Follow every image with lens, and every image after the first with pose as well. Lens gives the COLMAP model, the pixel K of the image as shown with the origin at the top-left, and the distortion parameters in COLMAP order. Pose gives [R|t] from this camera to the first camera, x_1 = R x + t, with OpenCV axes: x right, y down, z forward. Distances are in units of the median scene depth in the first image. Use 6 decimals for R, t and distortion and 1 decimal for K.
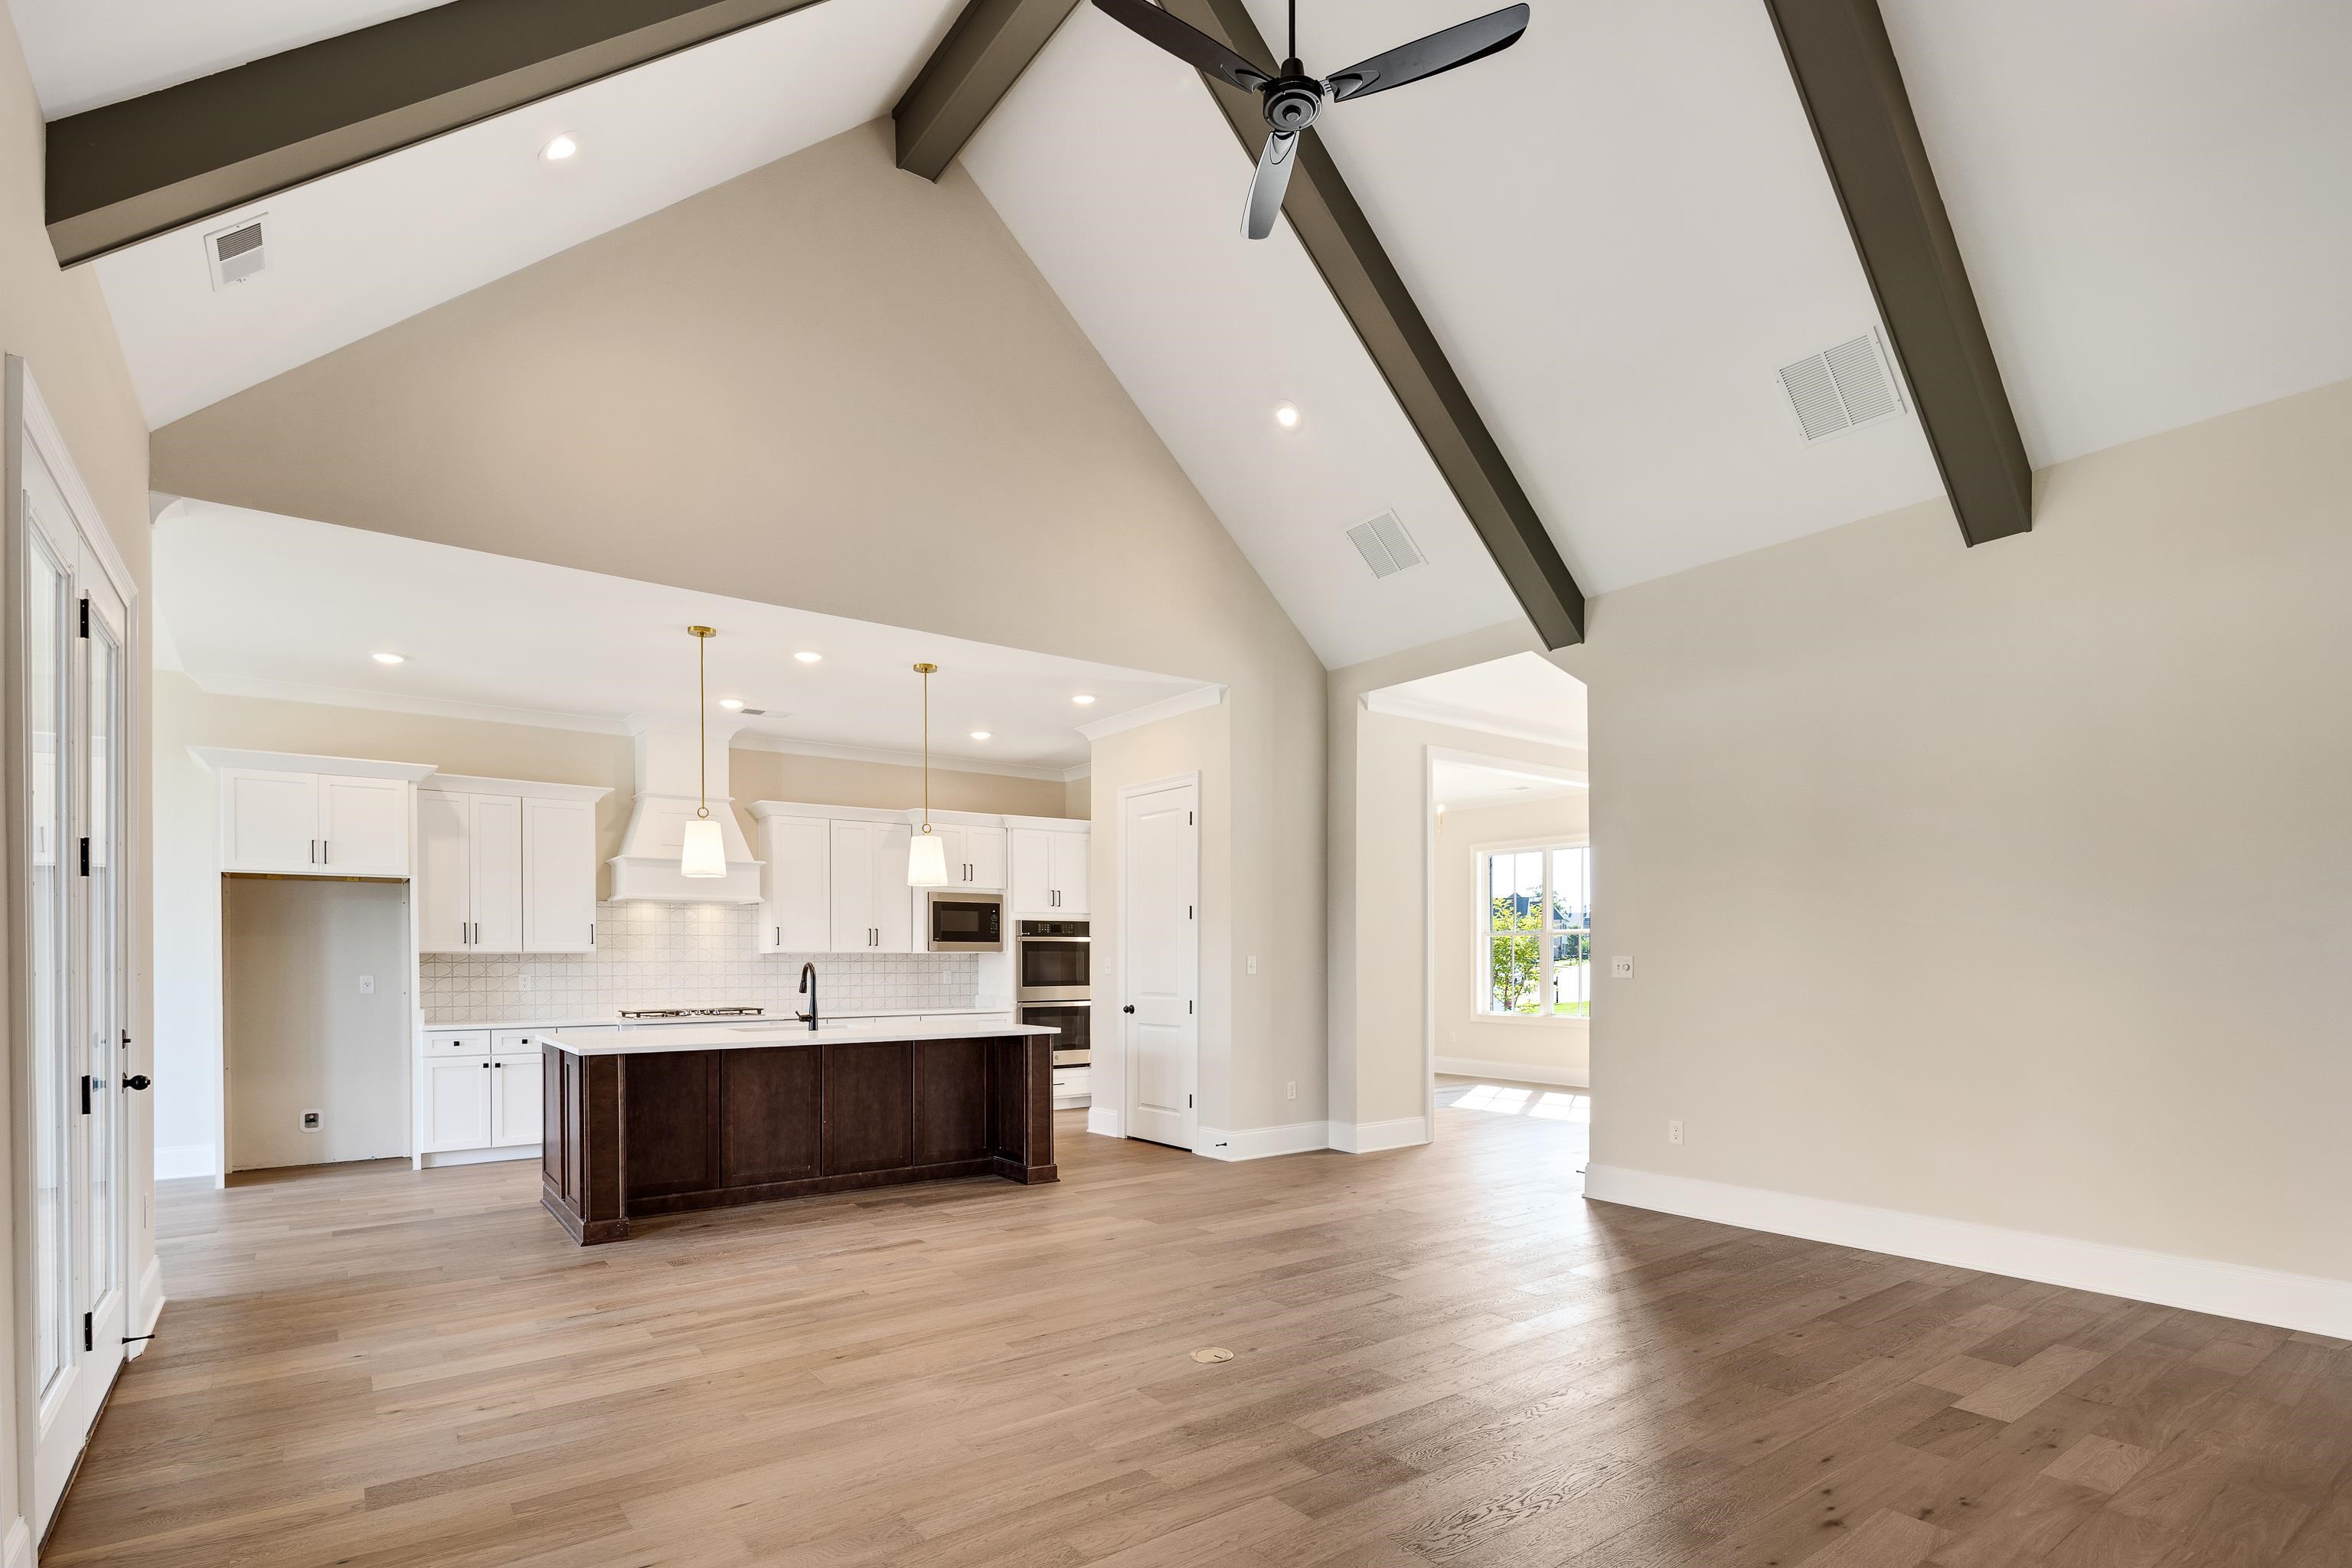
lens RADIAL K [[1145.7, 0, 1177.2], [0, 1145.7, 964.5], [0, 0, 1]] dist [0.000532, 0.000109]
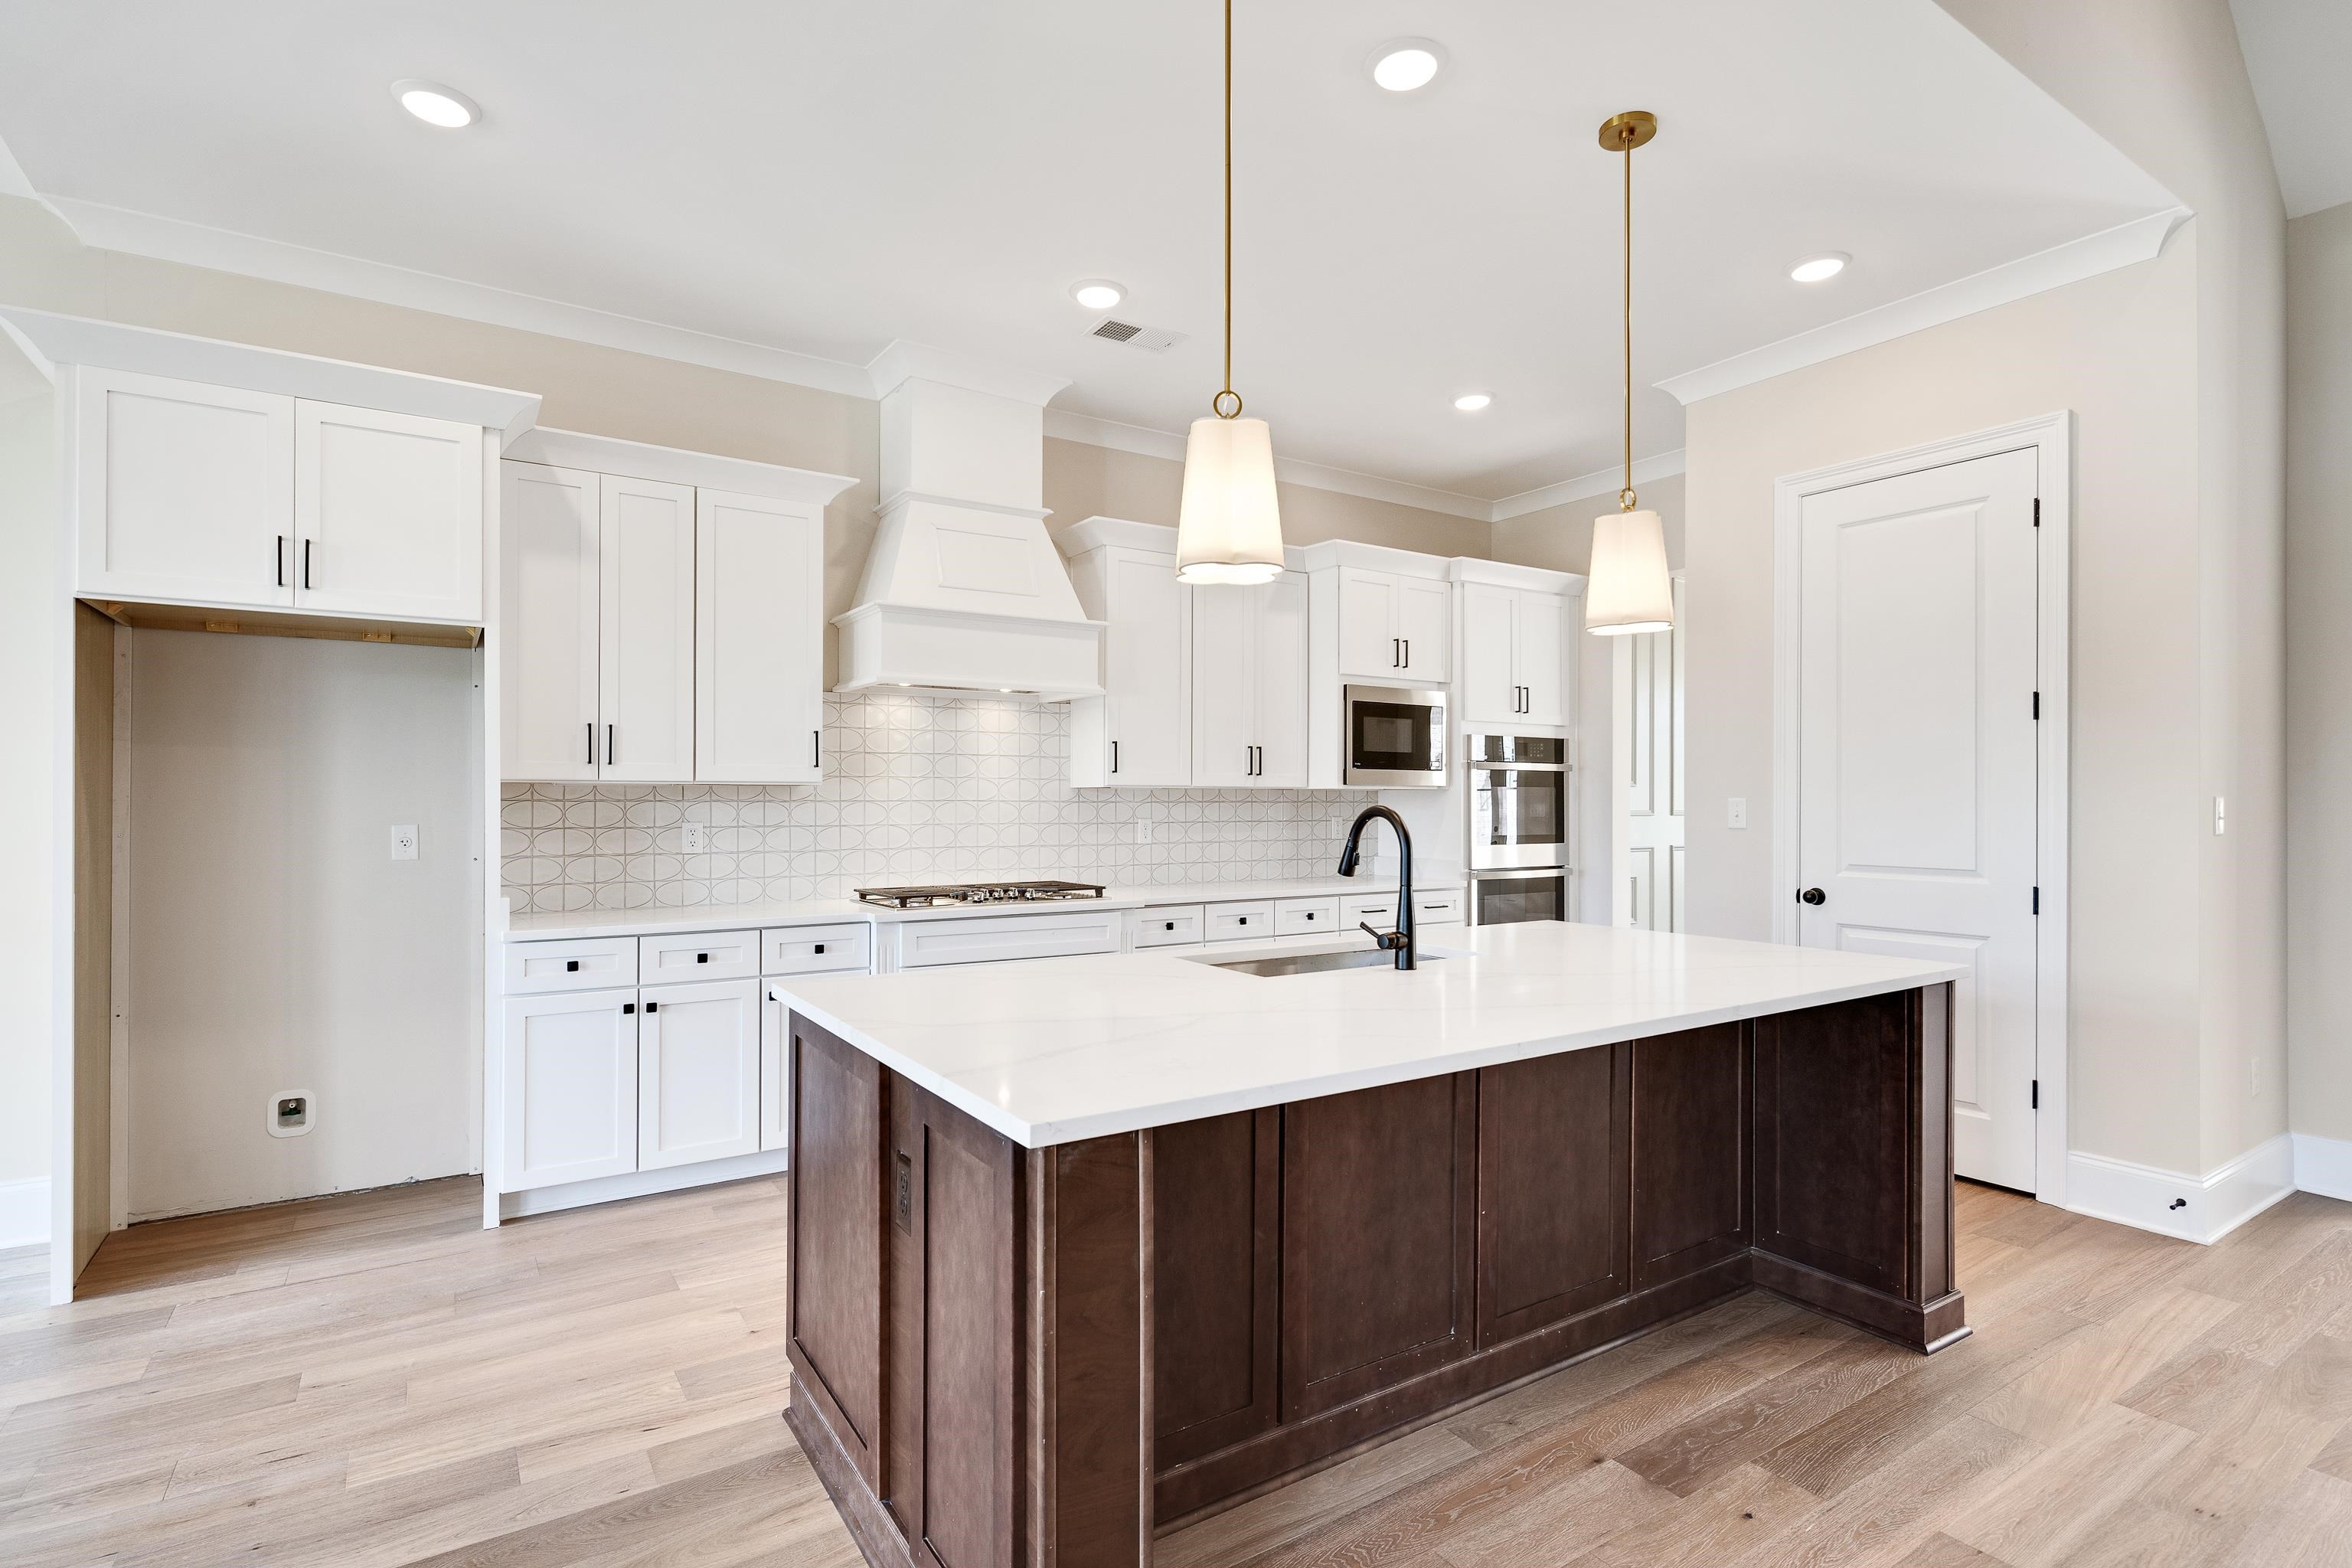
lens RADIAL K [[1140.5, 0, 1189.8], [0, 1140.5, 793.2], [0, 0, 1]] dist [0.003016, -0.000117]
pose [[0.998391, 0.004881, -0.056488, -0.315027], [-0.005451, 0.999936, -0.009956, -0.001466], [0.056436, 0.010248, 0.998354, 0.490892]]
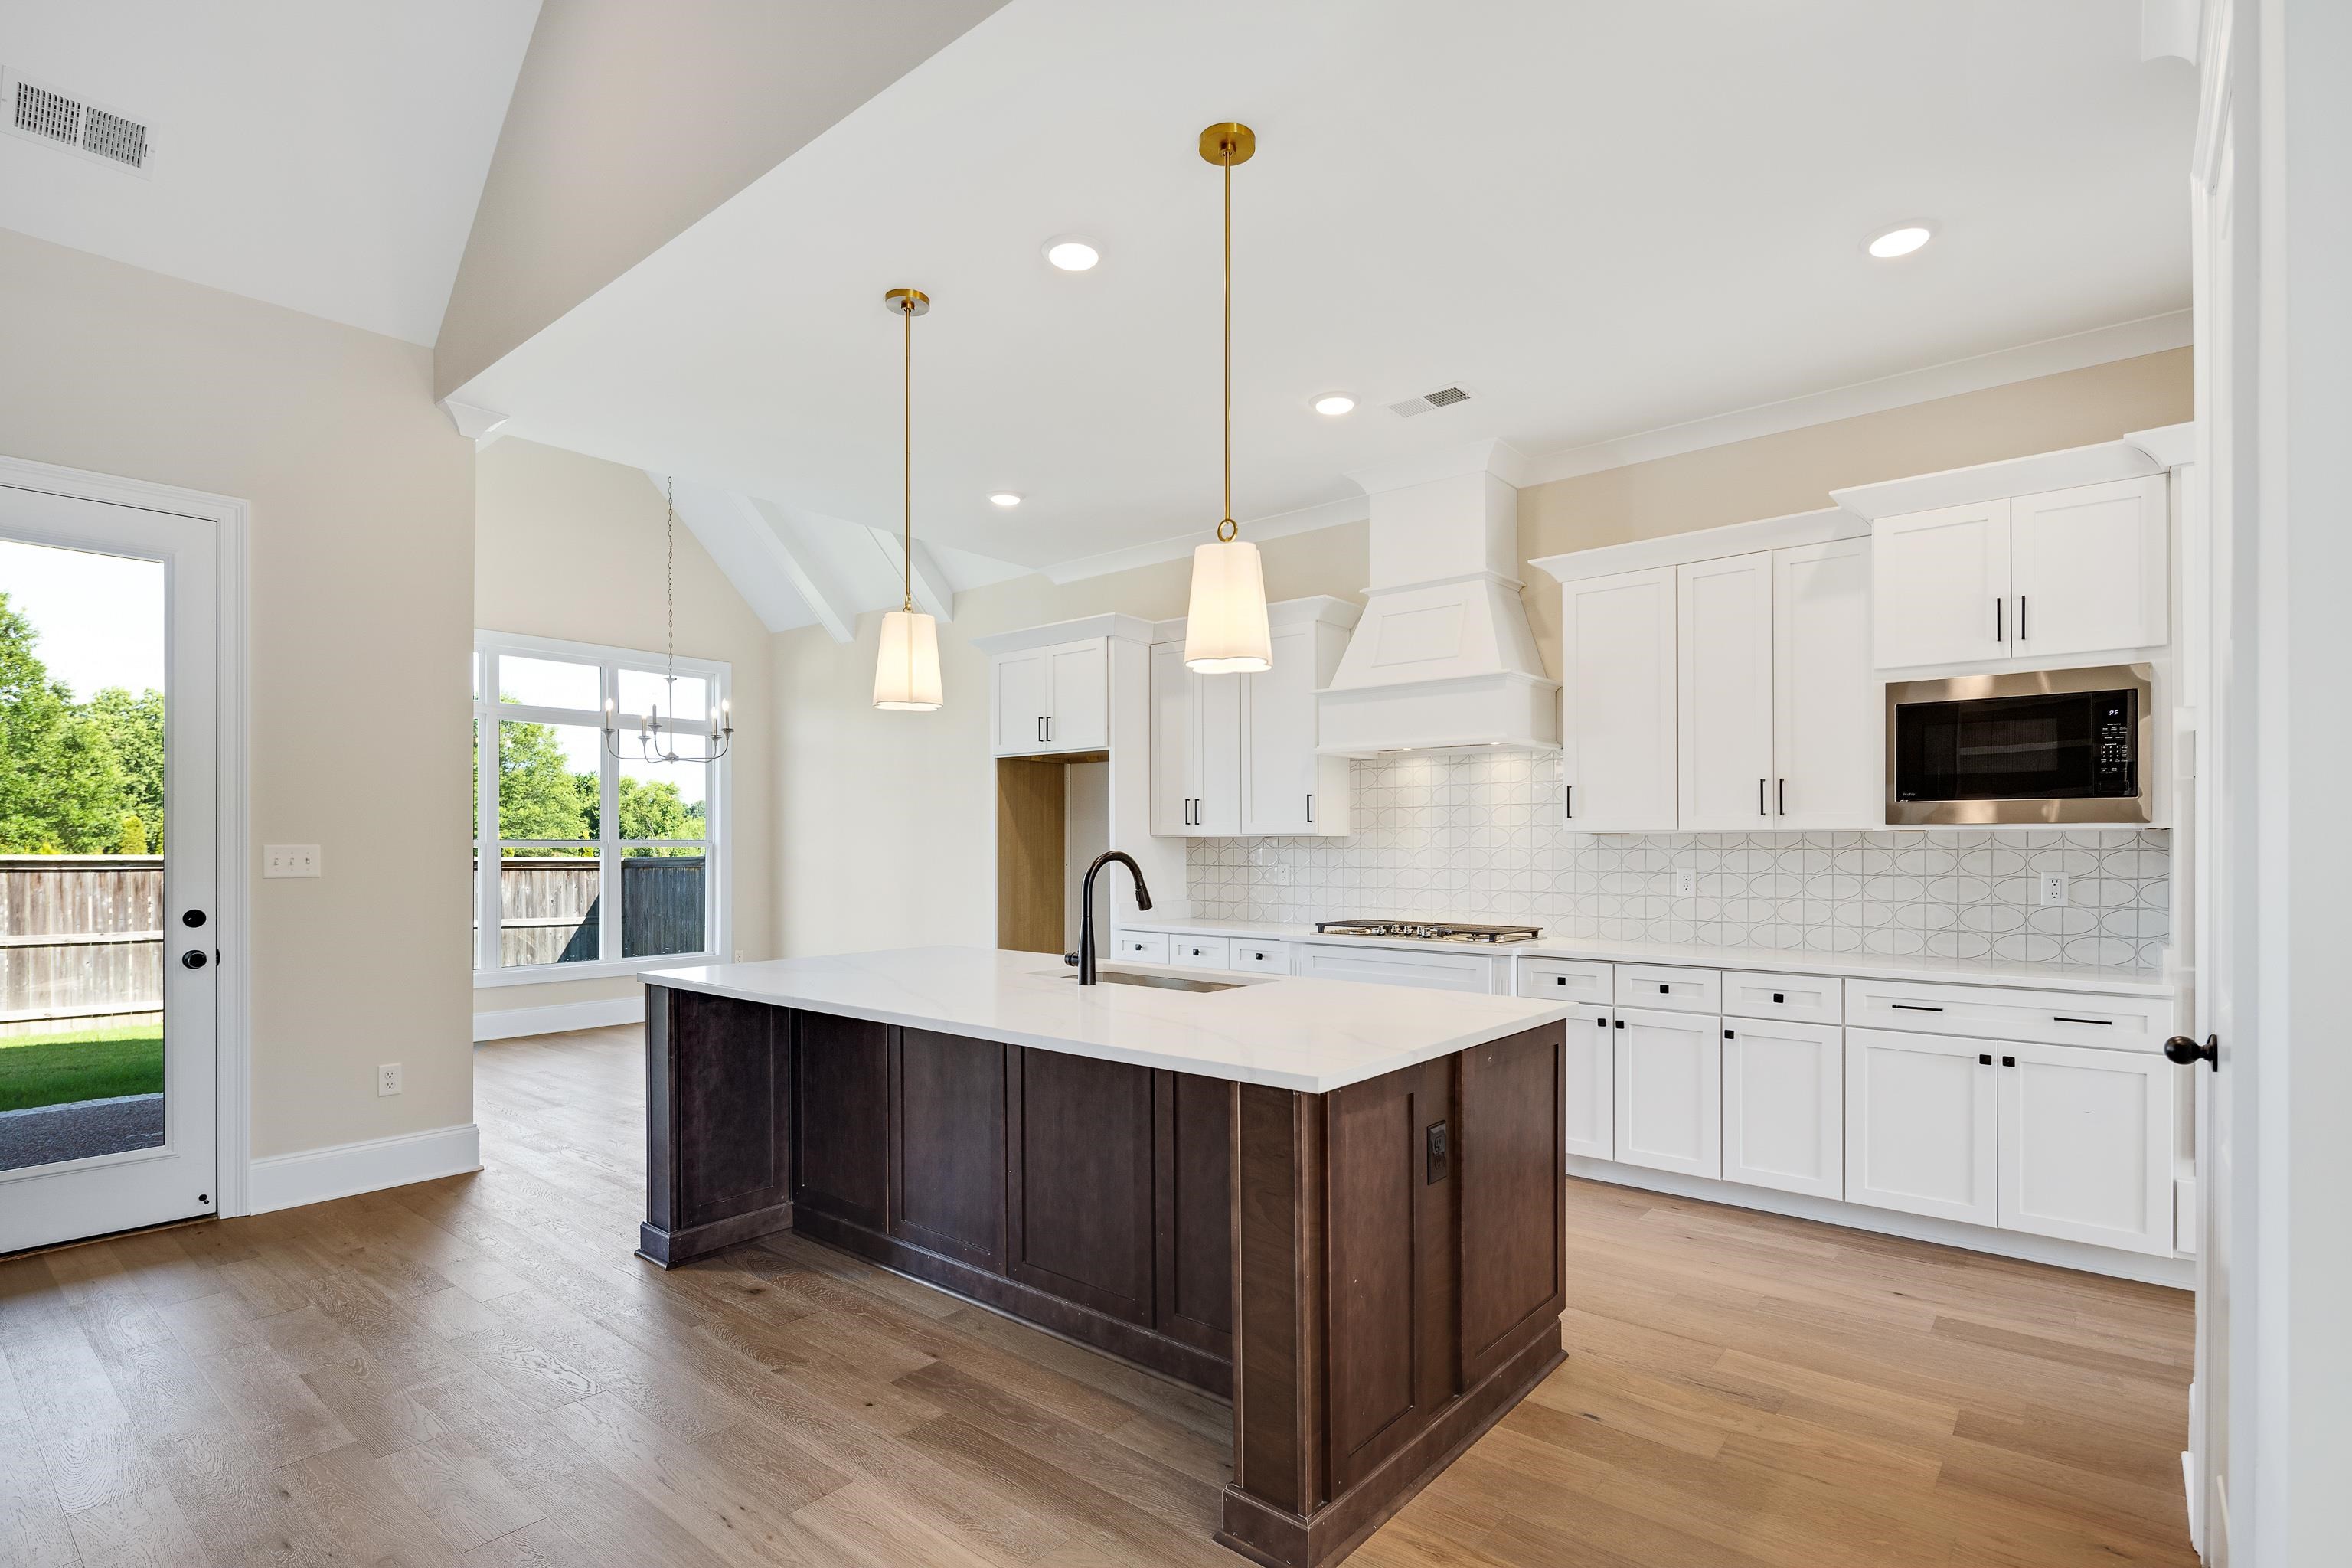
lens RADIAL K [[1133.2, 0, 1146.8], [0, 1133.2, 846.3], [0, 0, 1]] dist [0.004455, 0.000072]
pose [[0.220277, 0.002192, -0.975435, 0.151947], [-0.004703, 0.999988, 0.001185, -0.003652], [0.975426, 0.004327, 0.220284, 0.773203]]
